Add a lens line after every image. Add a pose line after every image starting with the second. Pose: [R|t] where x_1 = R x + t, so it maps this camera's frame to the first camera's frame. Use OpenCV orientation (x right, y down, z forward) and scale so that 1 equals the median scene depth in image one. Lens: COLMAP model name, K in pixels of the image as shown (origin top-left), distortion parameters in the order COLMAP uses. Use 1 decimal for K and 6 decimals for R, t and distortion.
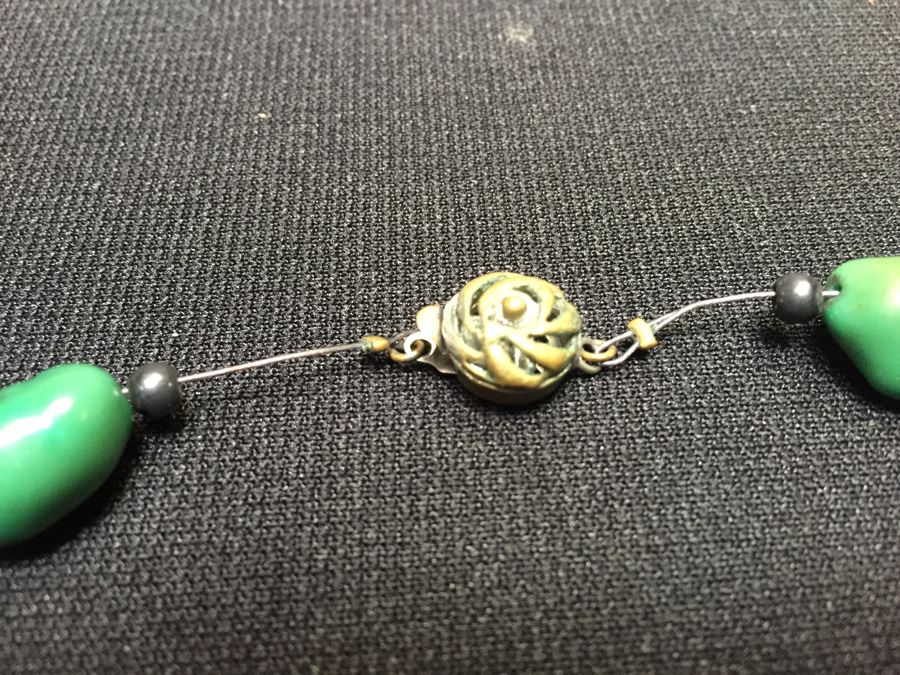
lens RADIAL K [[806.1, 0, 444.9], [0, 806.1, 336.6], [0, 0, 1]] dist [0.074317, -0.173199]
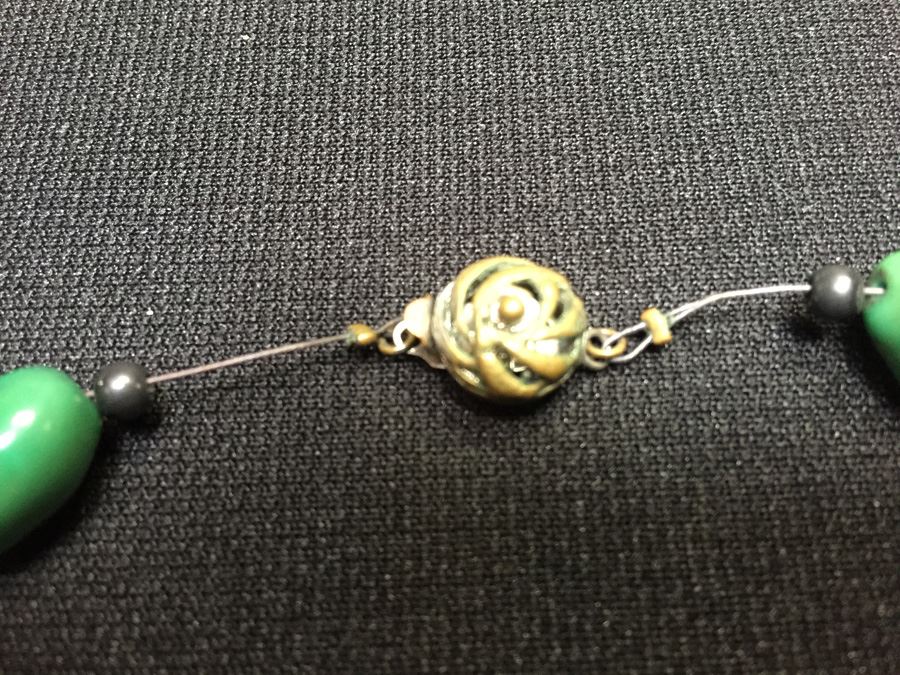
lens RADIAL K [[806.1, 0, 446.4], [0, 806.1, 337.0], [0, 0, 1]] dist [0.074317, -0.173199]
pose [[0.998850, 0.020684, -0.043255, 0.043782], [-0.011601, 0.979615, 0.200547, -0.153067], [0.046522, -0.199814, 0.978729, 0.092375]]
